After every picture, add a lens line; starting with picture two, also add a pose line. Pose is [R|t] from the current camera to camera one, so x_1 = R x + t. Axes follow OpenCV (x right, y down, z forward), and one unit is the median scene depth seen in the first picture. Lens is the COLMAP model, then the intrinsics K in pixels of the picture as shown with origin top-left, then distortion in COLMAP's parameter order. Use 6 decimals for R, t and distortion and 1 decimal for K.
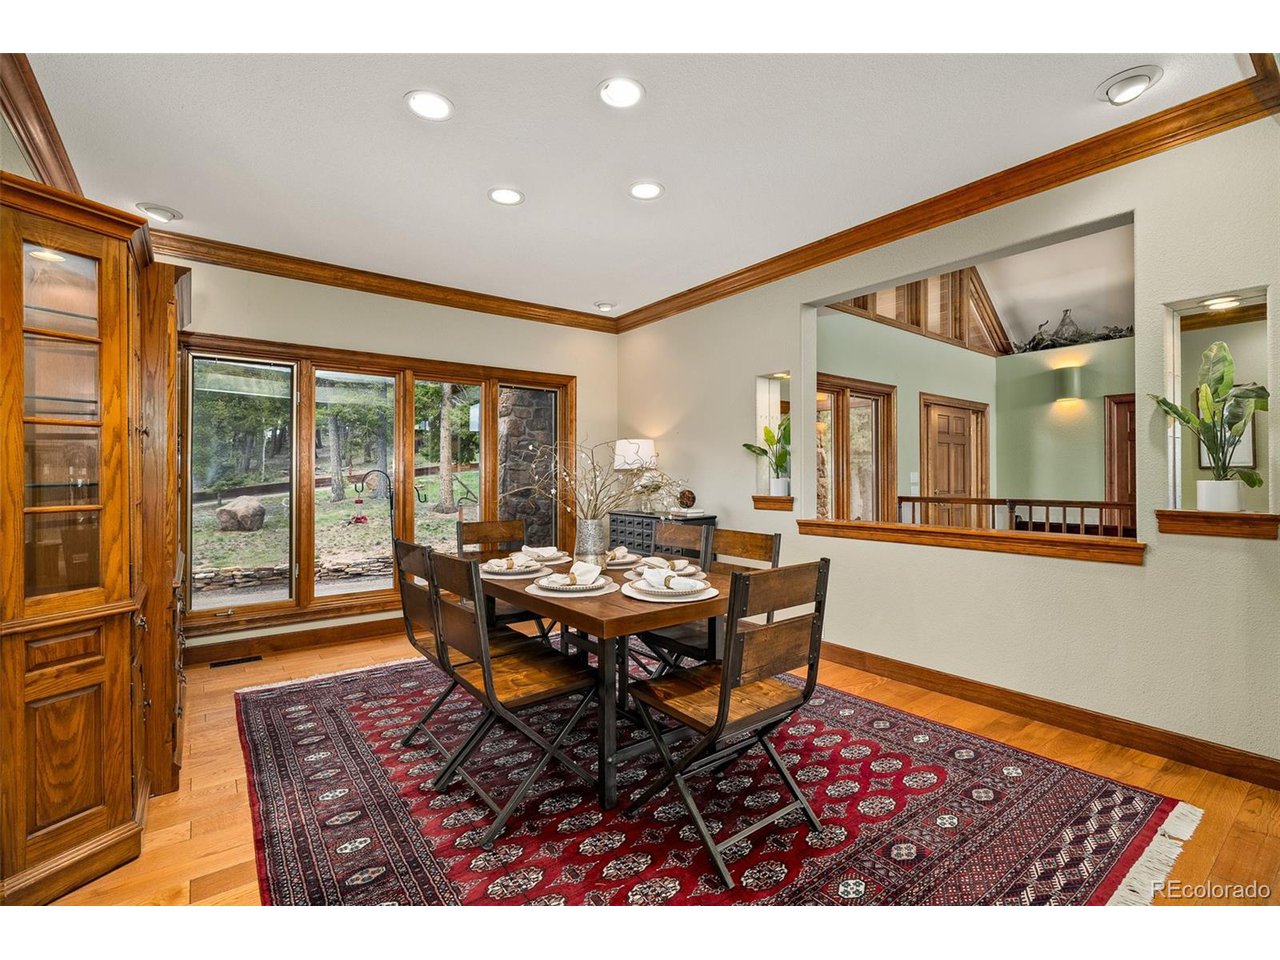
lens RADIAL K [[581.7, 0, 637.2], [0, 581.7, 472.2], [0, 0, 1]] dist [-0.026948, -0.000245]
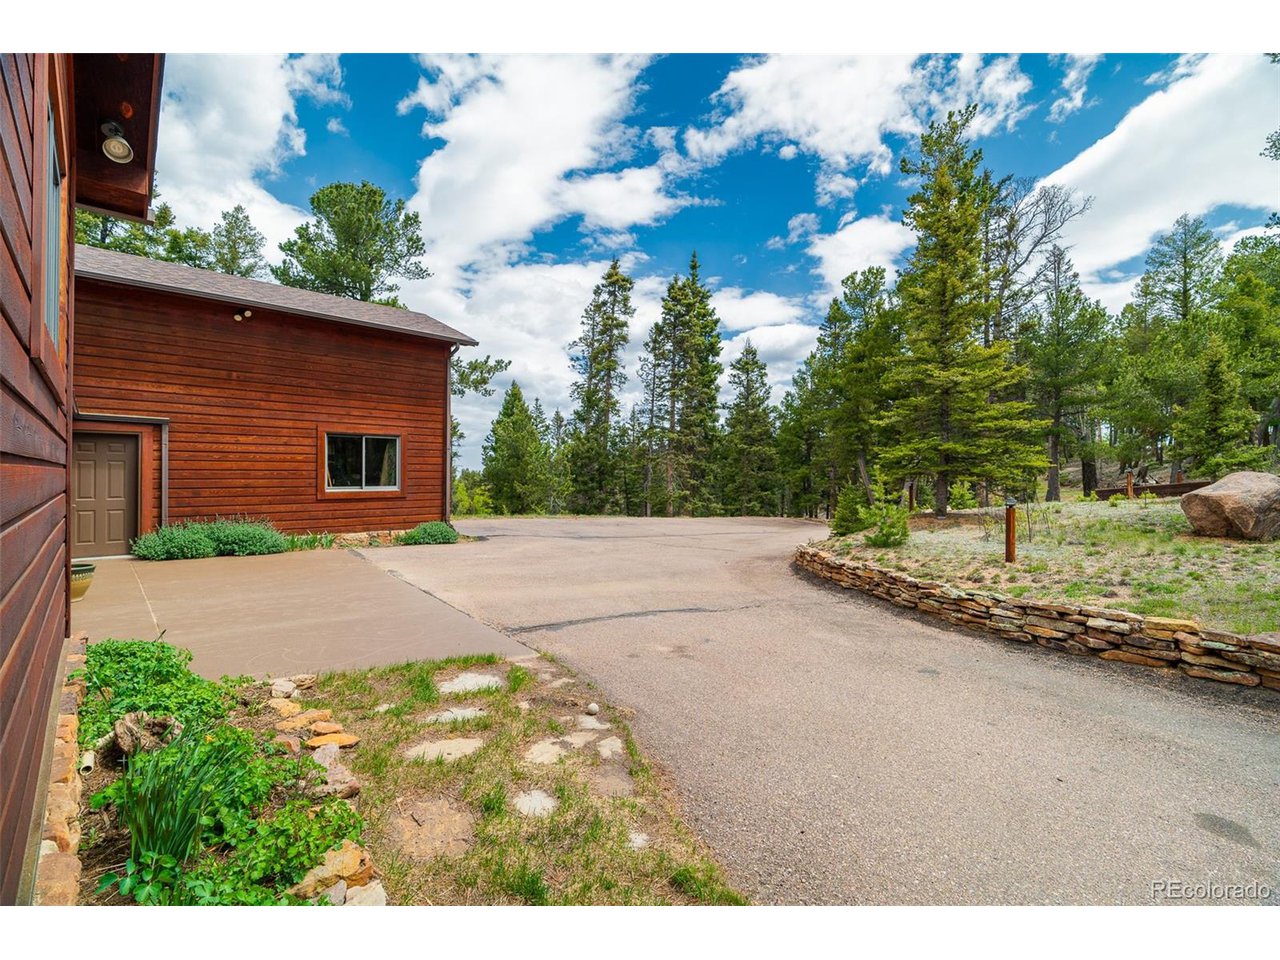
lens RADIAL K [[581.7, 0, 637.8], [0, 581.7, 477.2], [0, 0, 1]] dist [-0.026948, -0.000245]
pose [[0.115154, 0.003620, -0.993341, -0.334723], [-0.003390, 0.999989, 0.003251, 0.061337], [0.993342, 0.002993, 0.115165, 0.545660]]
